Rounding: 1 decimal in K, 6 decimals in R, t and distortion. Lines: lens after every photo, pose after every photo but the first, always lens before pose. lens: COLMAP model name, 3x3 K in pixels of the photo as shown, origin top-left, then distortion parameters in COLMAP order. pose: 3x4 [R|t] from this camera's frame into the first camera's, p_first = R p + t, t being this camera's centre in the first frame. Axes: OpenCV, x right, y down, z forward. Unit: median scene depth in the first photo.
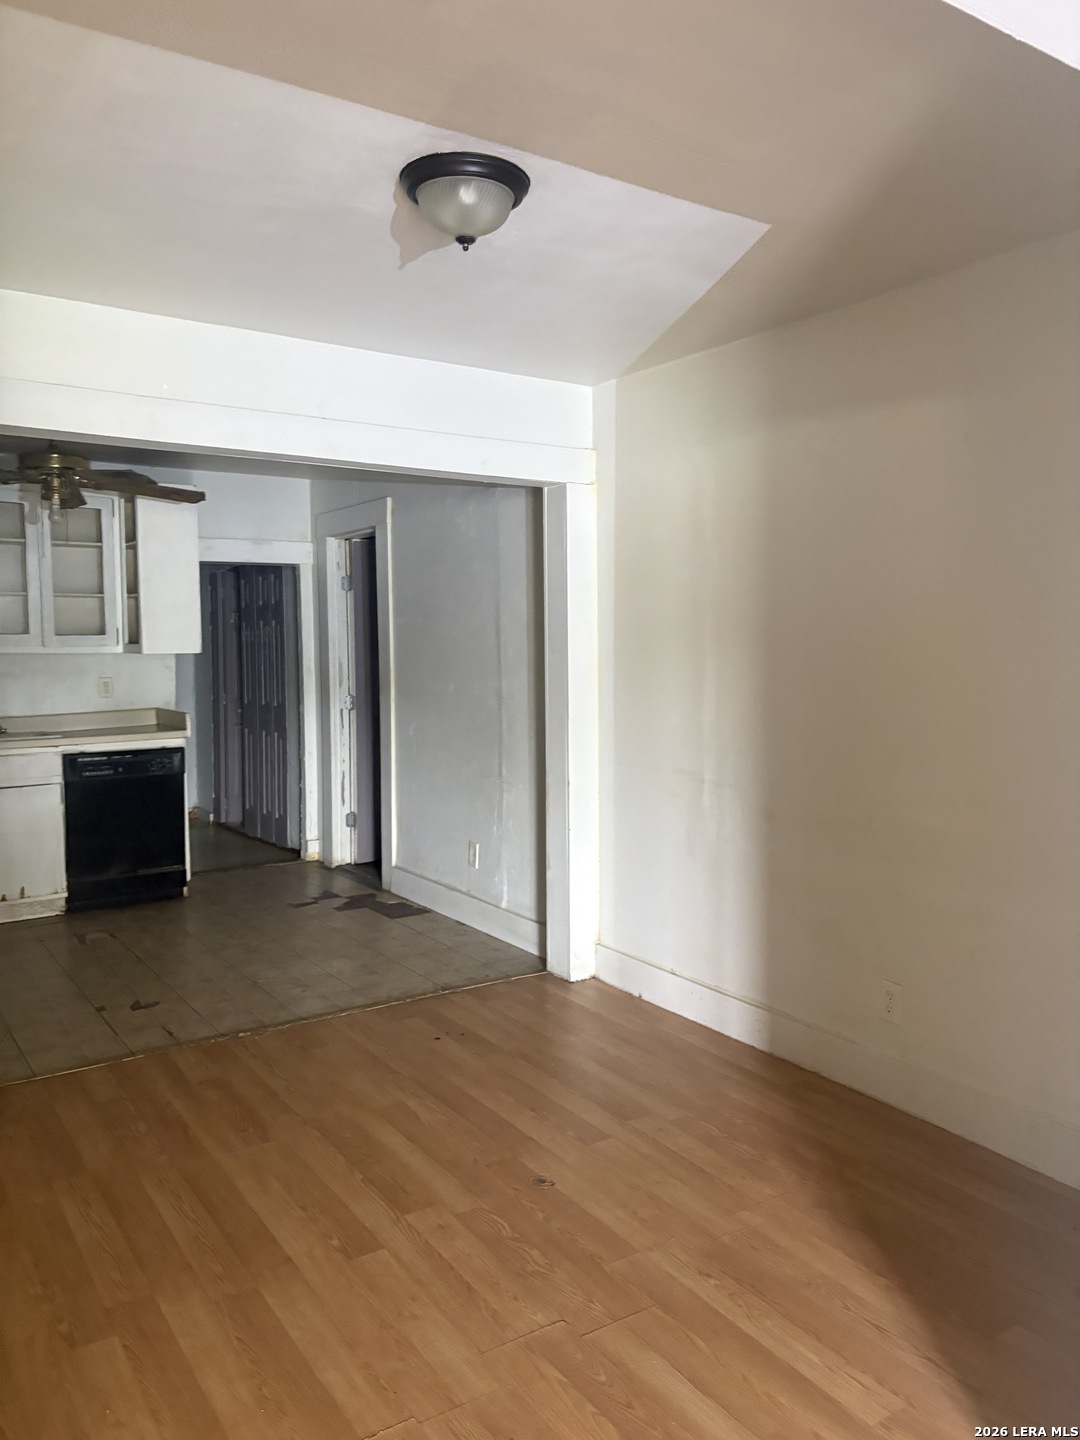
lens RADIAL K [[1103.1, 0, 540.0], [0, 1103.1, 720.0], [0, 0, 1]] dist [0.005505, 0.000056]
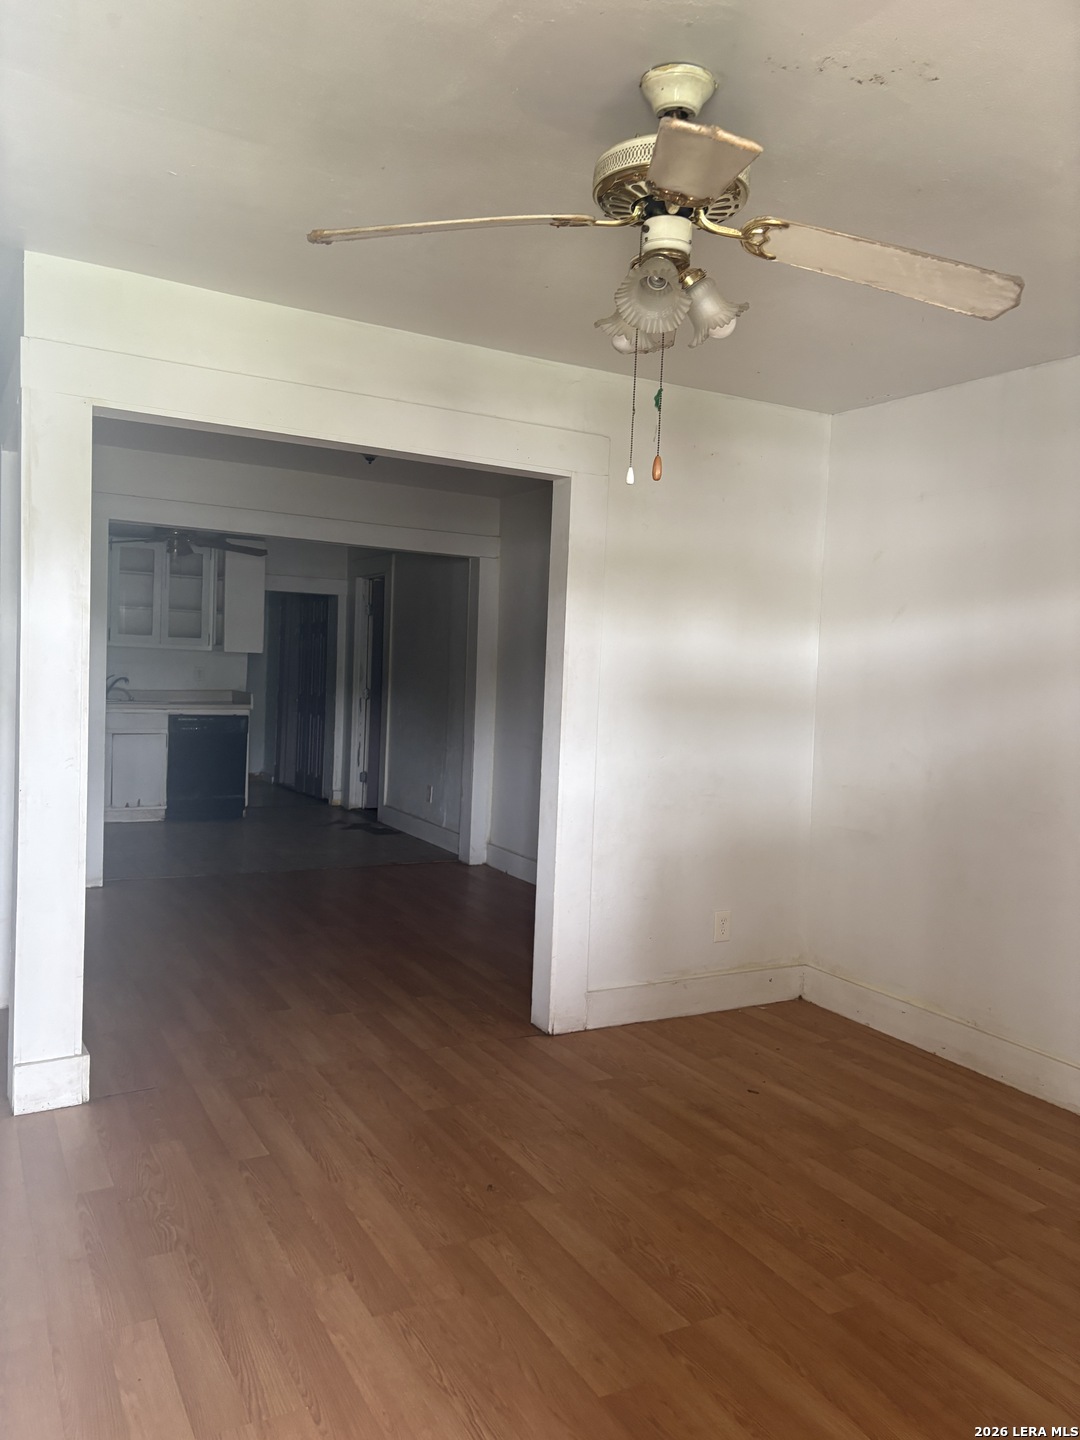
lens RADIAL K [[1071.1, 0, 540.0], [0, 1071.1, 720.0], [0, 0, 1]] dist [0.001210, 0.000283]
pose [[0.996141, 0.050341, -0.071895, 0.169466], [-0.051907, 0.998450, -0.020072, 0.038390], [0.070773, 0.023726, 0.997210, -0.402540]]
